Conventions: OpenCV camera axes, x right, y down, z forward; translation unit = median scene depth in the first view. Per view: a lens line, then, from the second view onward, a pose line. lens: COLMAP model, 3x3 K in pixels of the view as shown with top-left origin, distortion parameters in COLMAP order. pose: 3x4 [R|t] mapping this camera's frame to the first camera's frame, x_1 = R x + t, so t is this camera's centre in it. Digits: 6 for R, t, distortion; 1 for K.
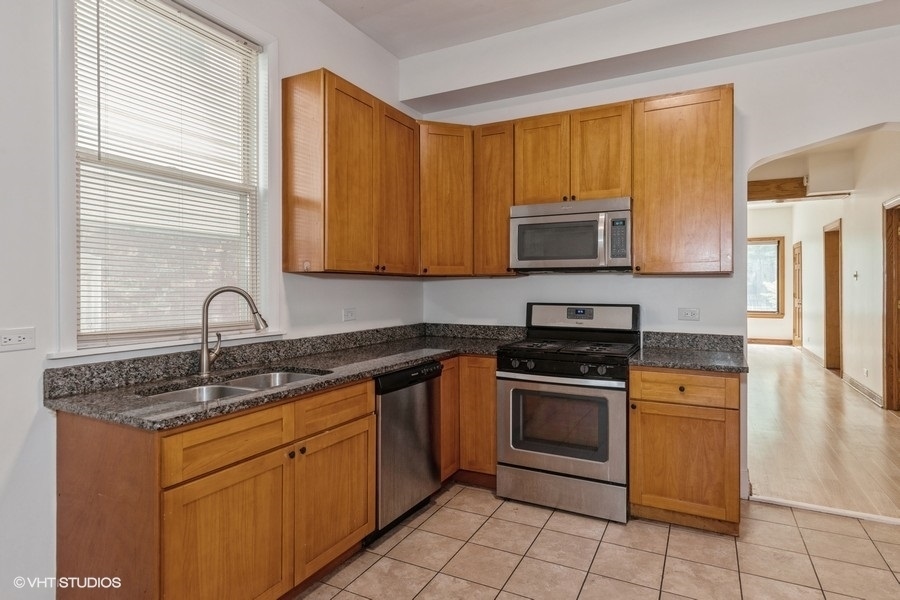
lens RADIAL K [[510.0, 0, 451.0], [0, 510.0, 290.5], [0, 0, 1]] dist [0.004675, 0.000969]
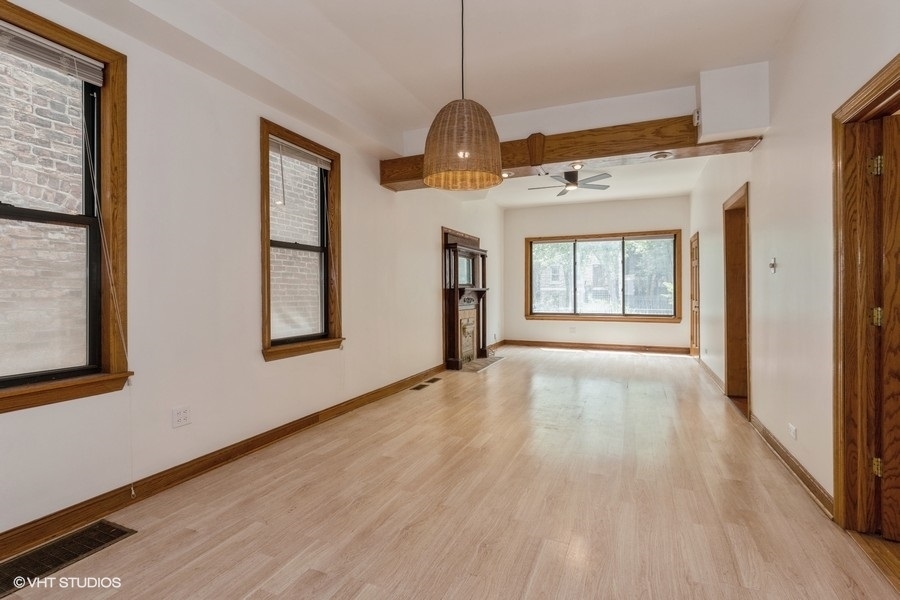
lens RADIAL K [[440.7, 0, 439.0], [0, 440.7, 293.8], [0, 0, 1]] dist [-0.004121, 0.000236]
pose [[0.998533, -0.002362, 0.054089, 0.212429], [0.002225, 0.999994, 0.002597, 0.001762], [-0.054095, -0.002473, 0.998533, 0.290395]]
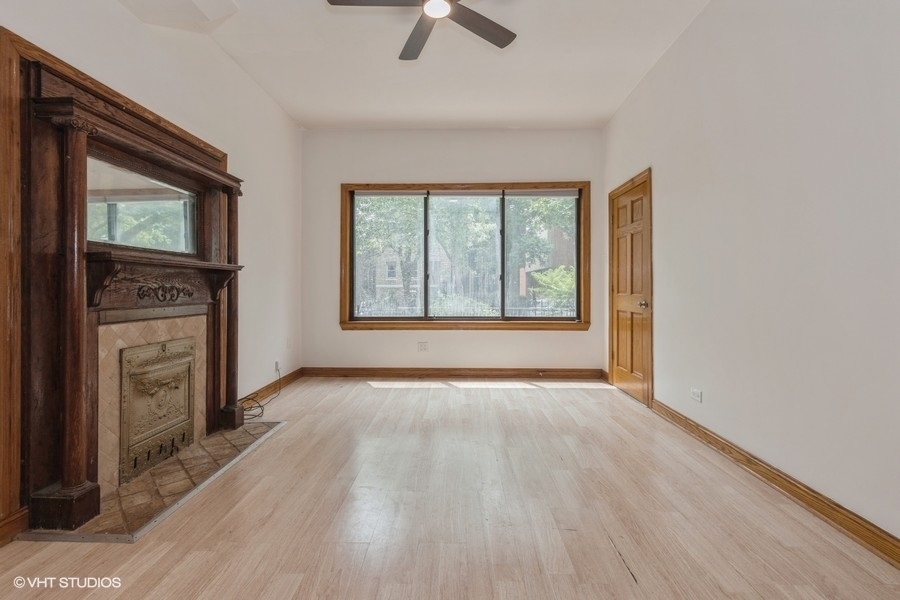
lens RADIAL K [[411.1, 0, 450.3], [0, 411.1, 293.6], [0, 0, 1]] dist [0.007917, -0.001197]
pose [[0.898520, -0.001118, 0.438931, 0.347977], [-0.001436, 0.999984, 0.005487, 0.013970], [-0.438930, -0.005561, 0.898504, 0.719912]]
